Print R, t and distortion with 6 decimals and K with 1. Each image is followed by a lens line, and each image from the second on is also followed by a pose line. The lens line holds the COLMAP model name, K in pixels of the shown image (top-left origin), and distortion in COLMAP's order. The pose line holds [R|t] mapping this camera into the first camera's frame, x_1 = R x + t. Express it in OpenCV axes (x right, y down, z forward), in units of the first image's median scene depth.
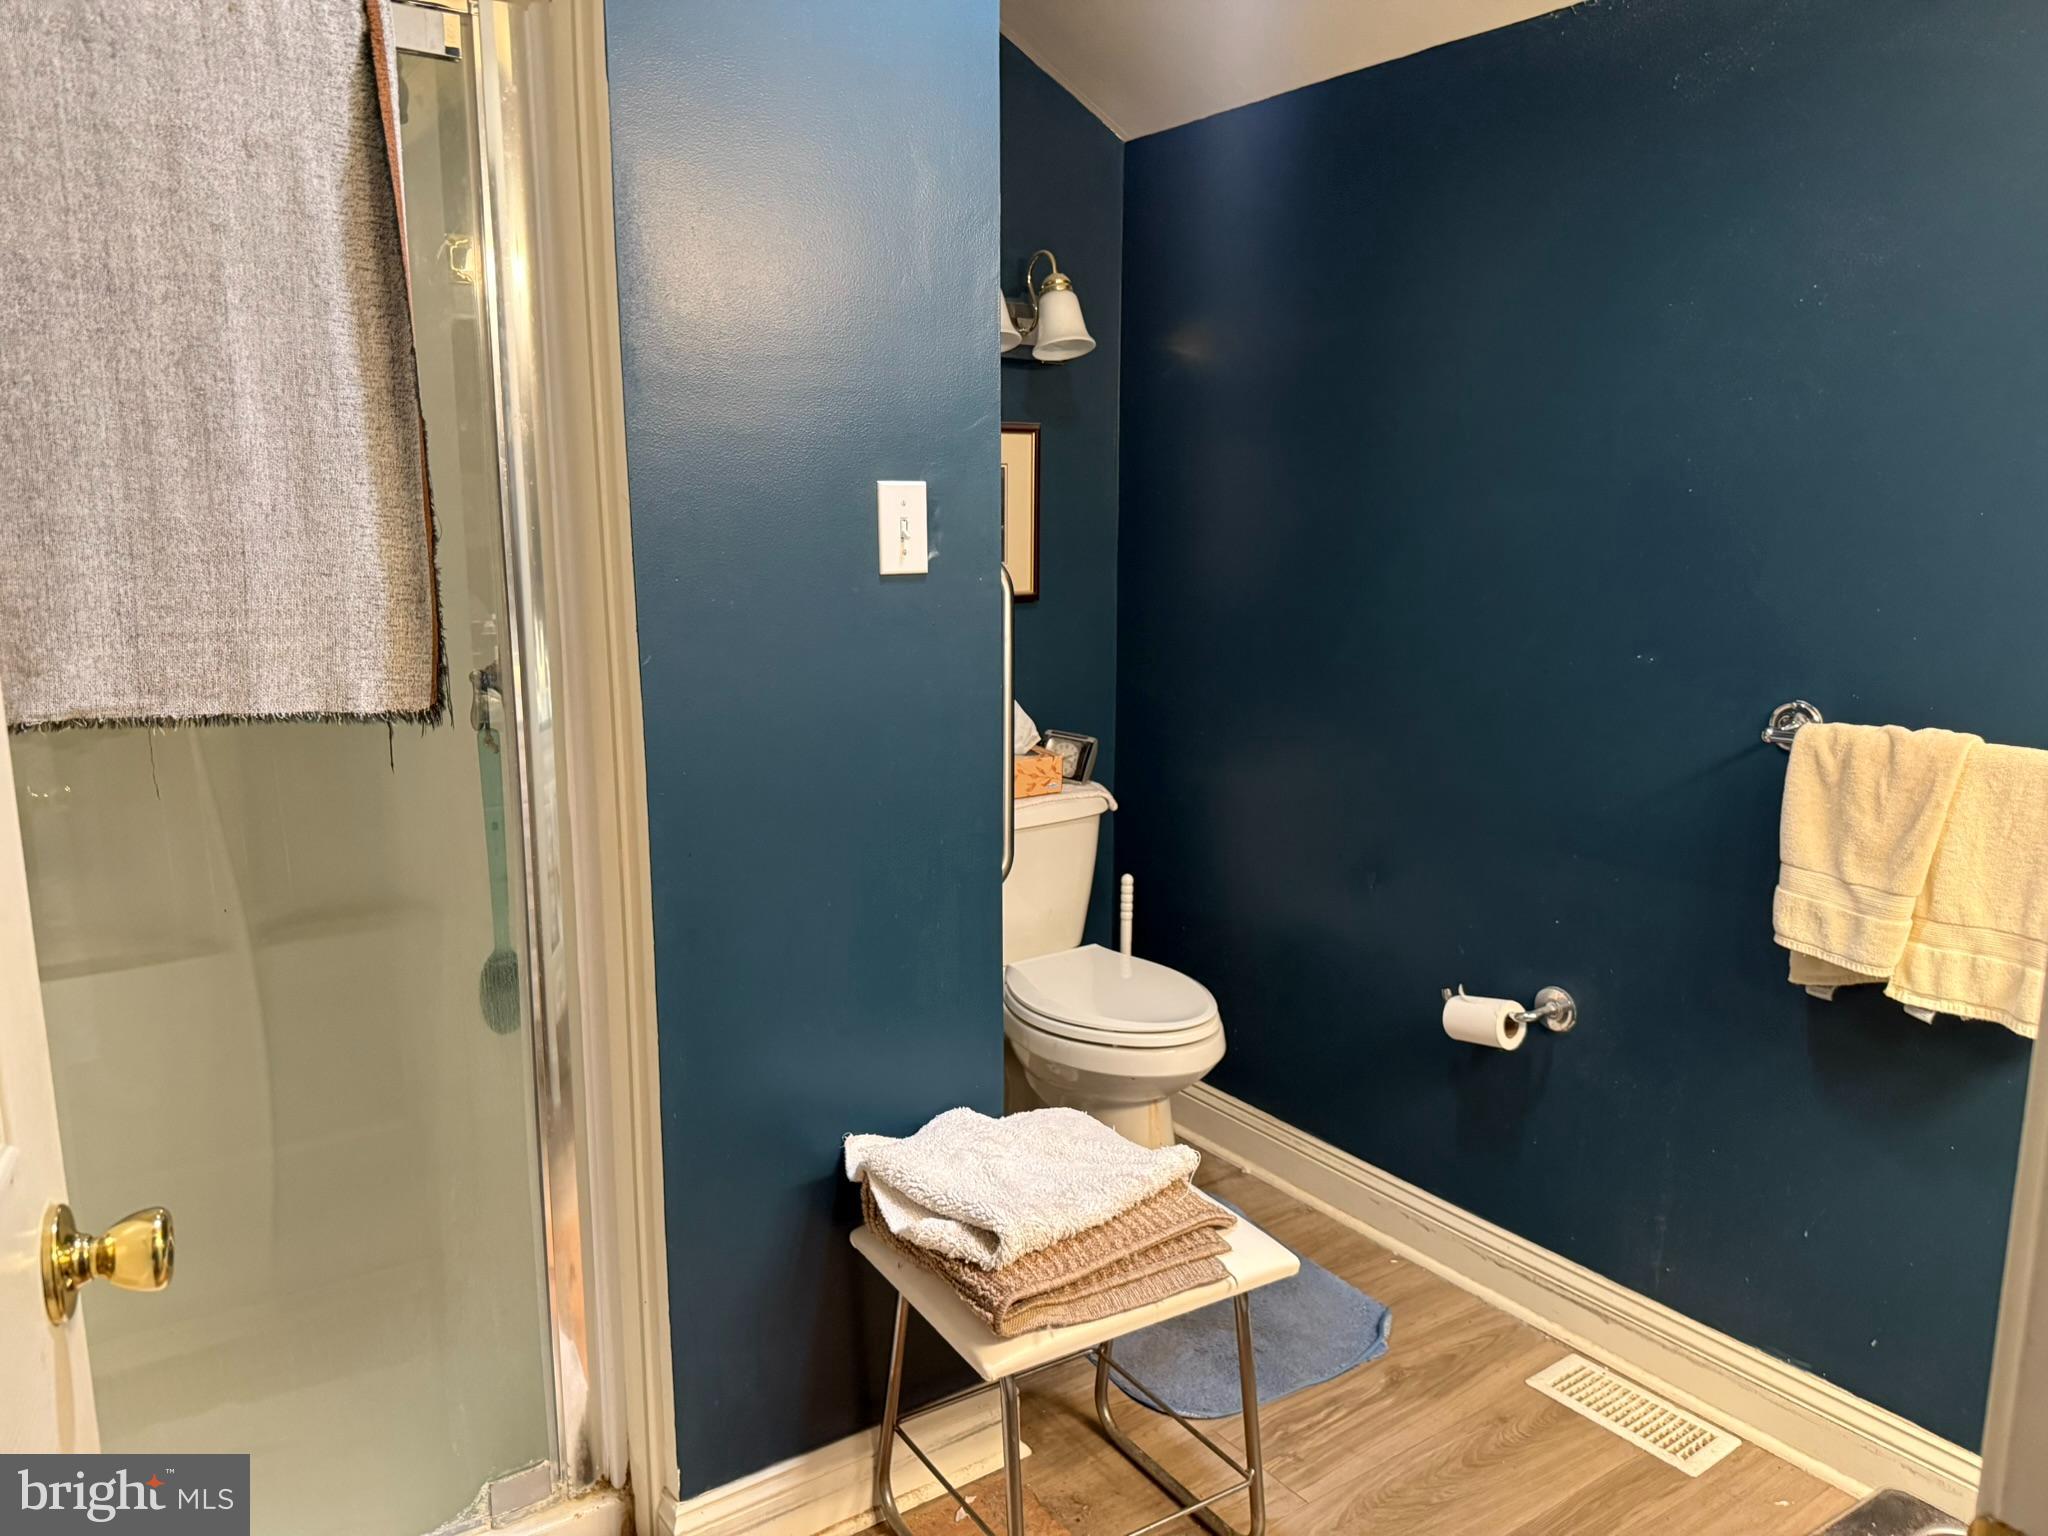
lens RADIAL K [[1443.0, 0, 1023.6], [0, 1443.0, 775.3], [0, 0, 1]] dist [0.063882, -0.083398]
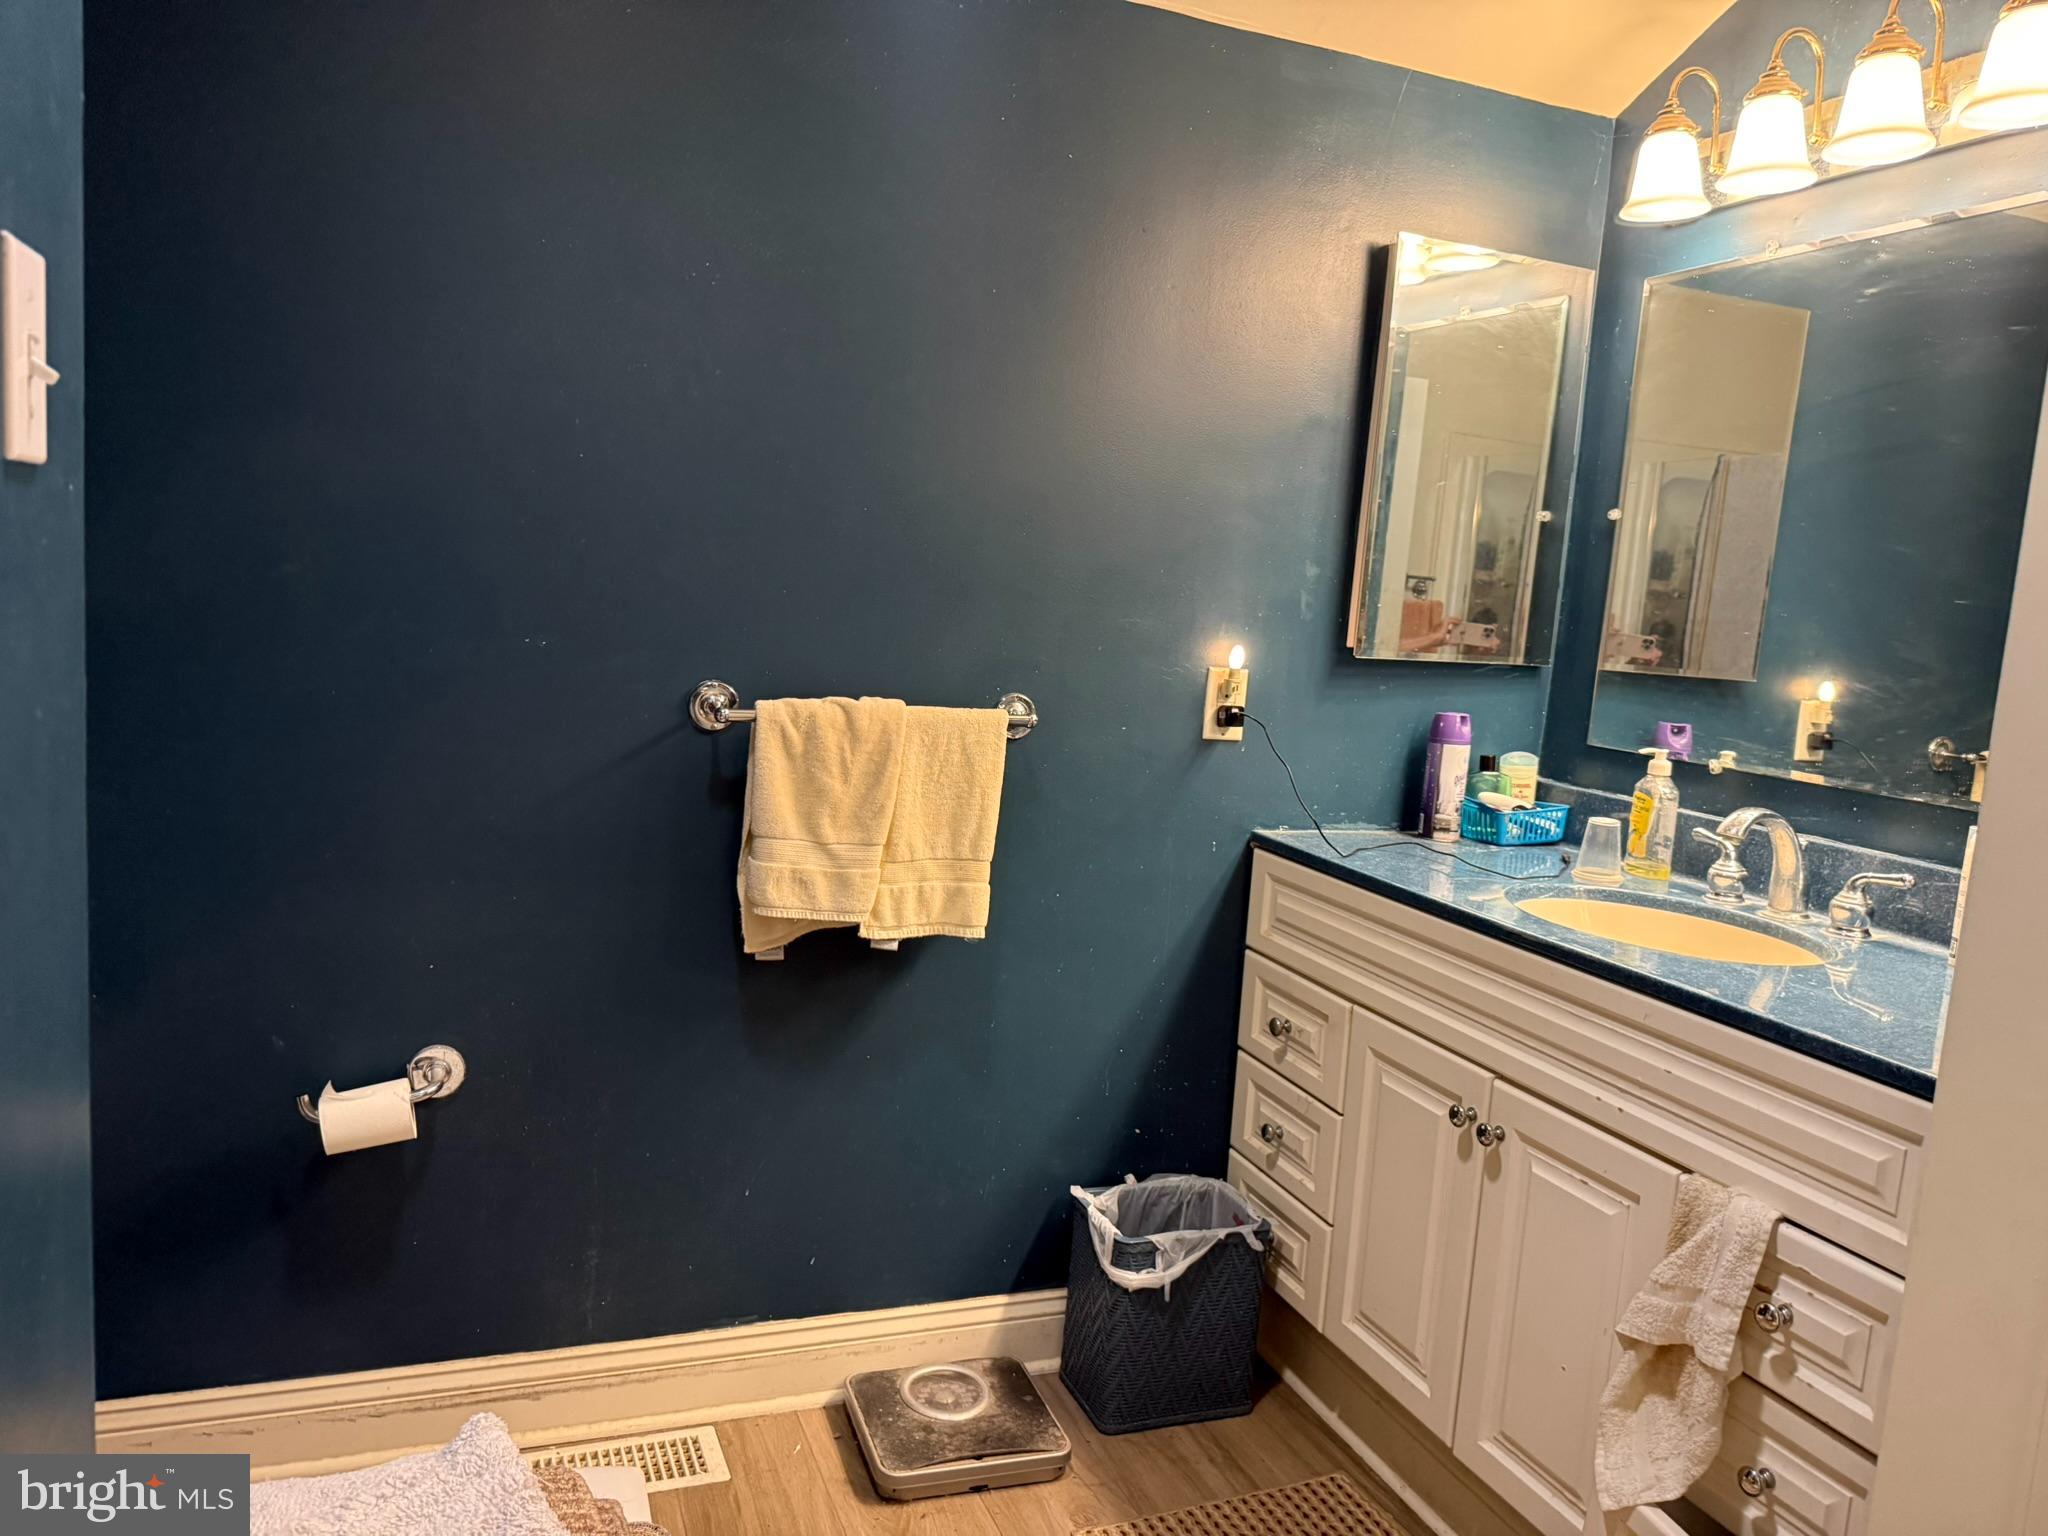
lens RADIAL K [[1443.0, 0, 1023.4], [0, 1443.0, 753.2], [0, 0, 1]] dist [0.063882, -0.083398]
pose [[0.216318, -0.091276, 0.972047, -0.446762], [0.100398, 0.992422, 0.070847, -0.054996], [-0.971147, 0.082266, 0.223842, 0.618324]]
